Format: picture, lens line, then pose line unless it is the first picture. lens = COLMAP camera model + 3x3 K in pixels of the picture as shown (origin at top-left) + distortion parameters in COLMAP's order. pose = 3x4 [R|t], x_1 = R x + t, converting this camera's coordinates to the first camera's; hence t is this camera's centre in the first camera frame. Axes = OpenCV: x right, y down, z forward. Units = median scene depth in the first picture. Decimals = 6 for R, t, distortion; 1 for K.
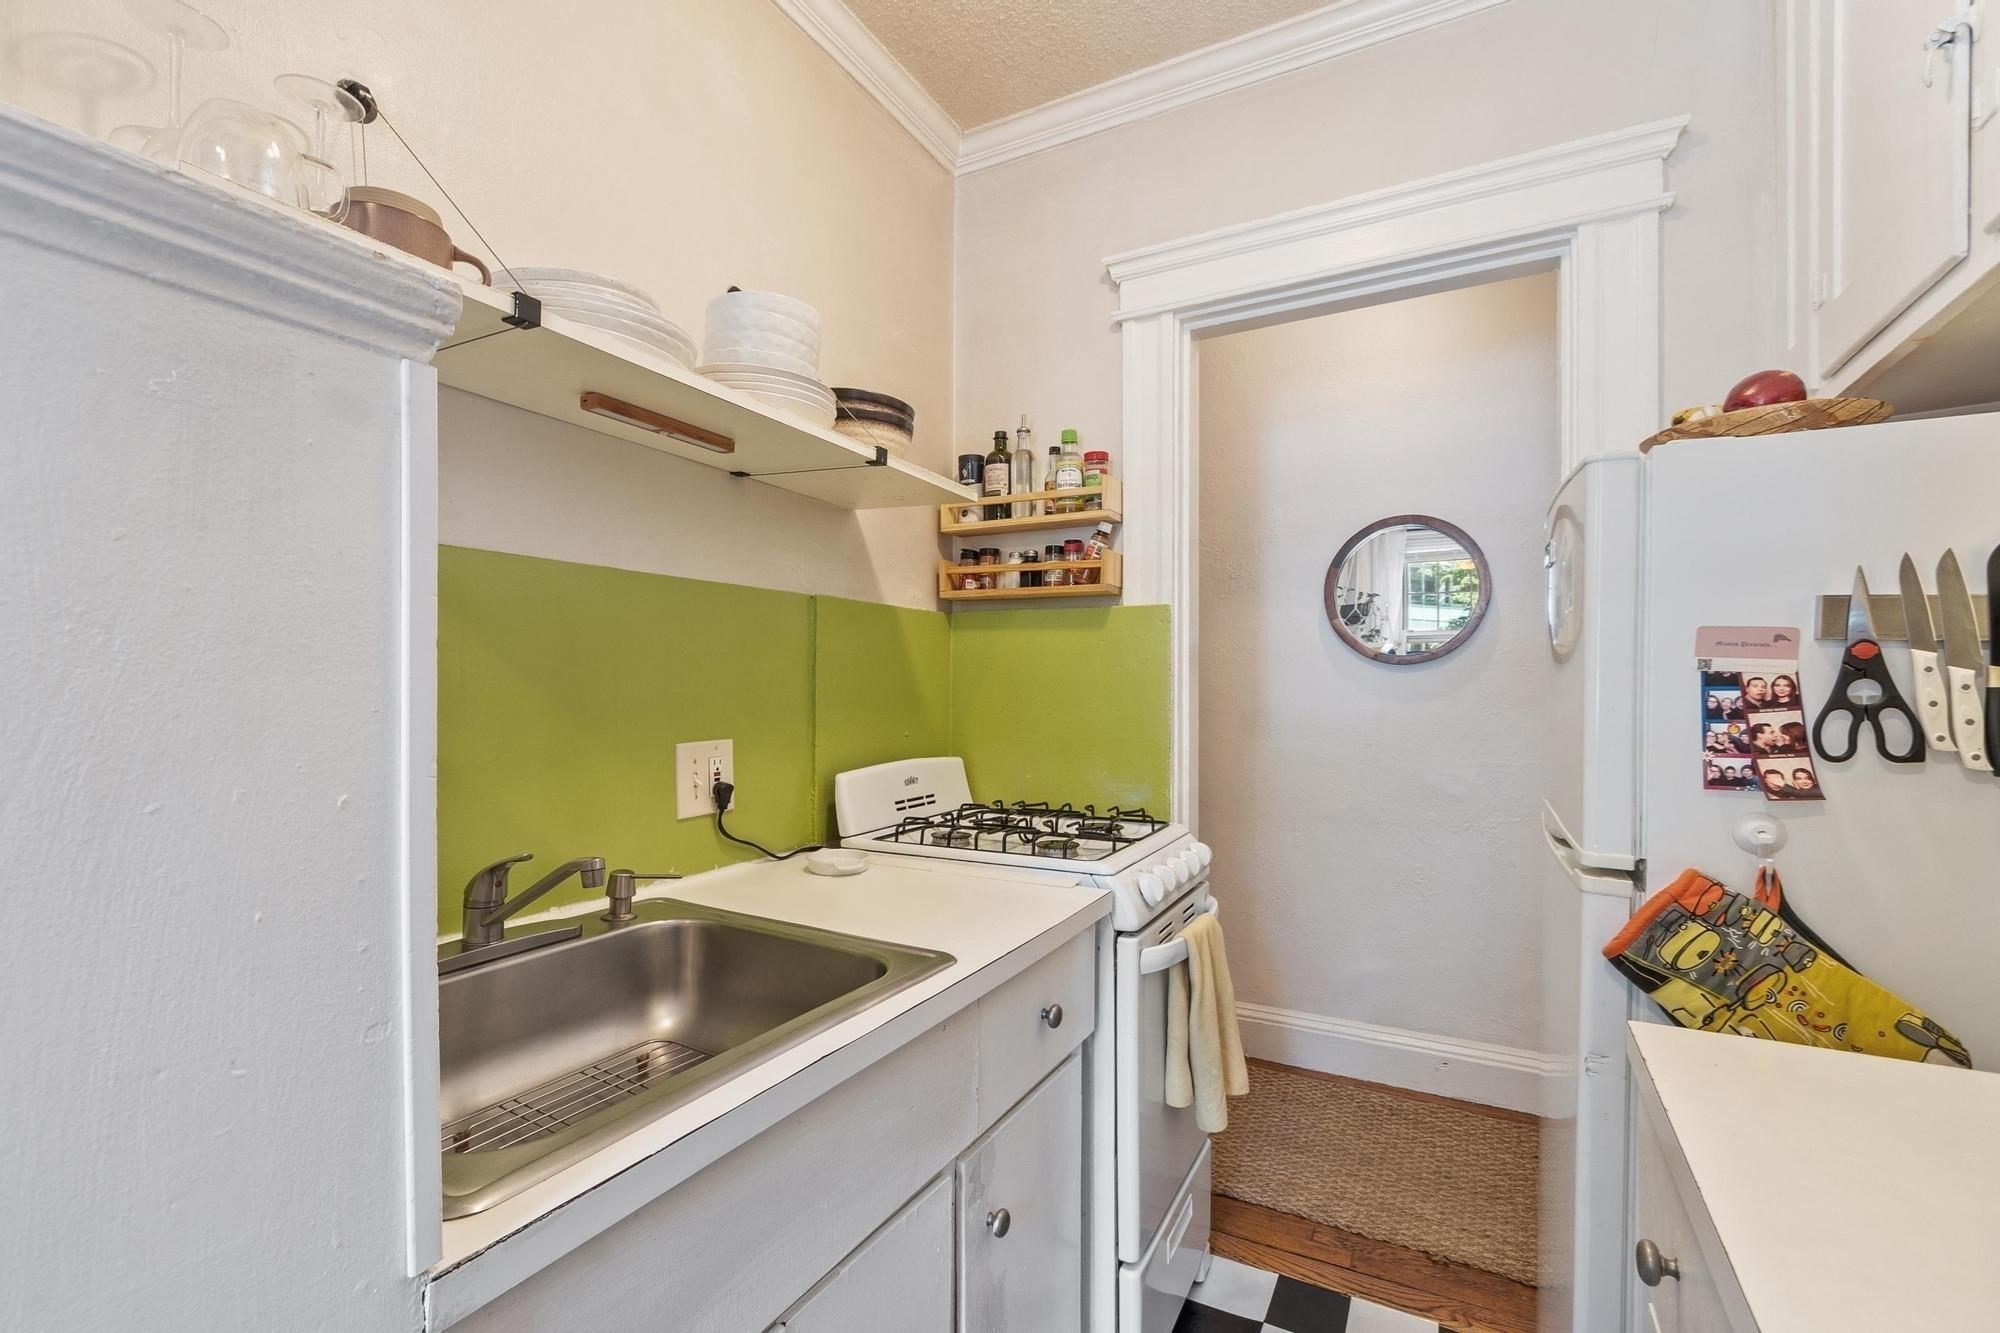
lens RADIAL K [[891.3, 0, 986.9], [0, 891.3, 676.6], [0, 0, 1]] dist [0.005446, -0.002402]
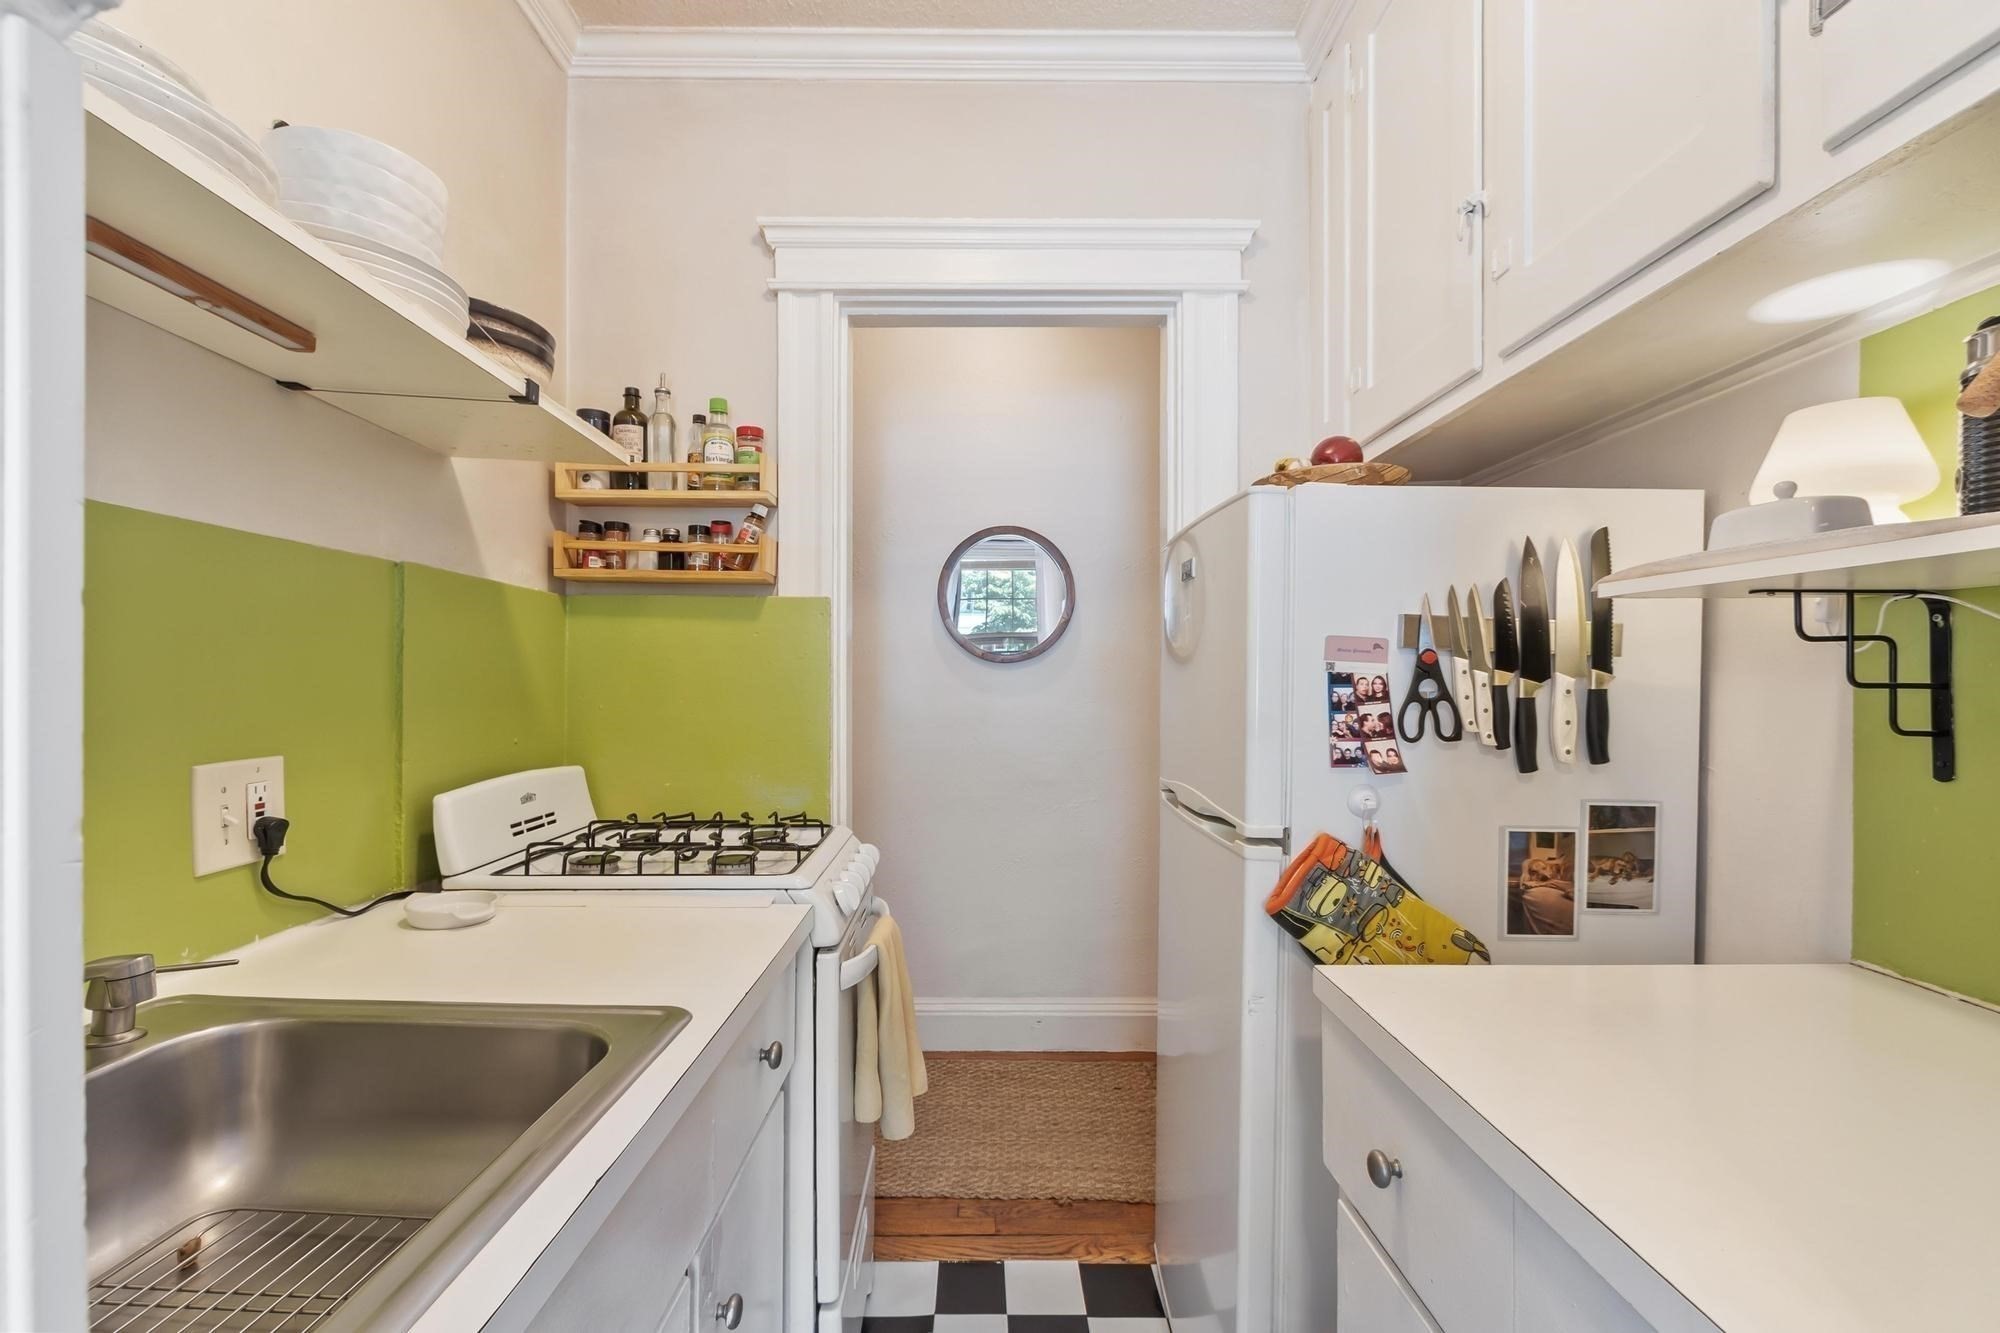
lens RADIAL K [[891.3, 0, 1001.9], [0, 891.3, 676.7], [0, 0, 1]] dist [0.005446, -0.002402]
pose [[0.874600, 0.005657, 0.484812, -0.125003], [-0.008057, 0.999963, 0.002866, 0.000295], [-0.484779, -0.006412, 0.874613, 0.093423]]
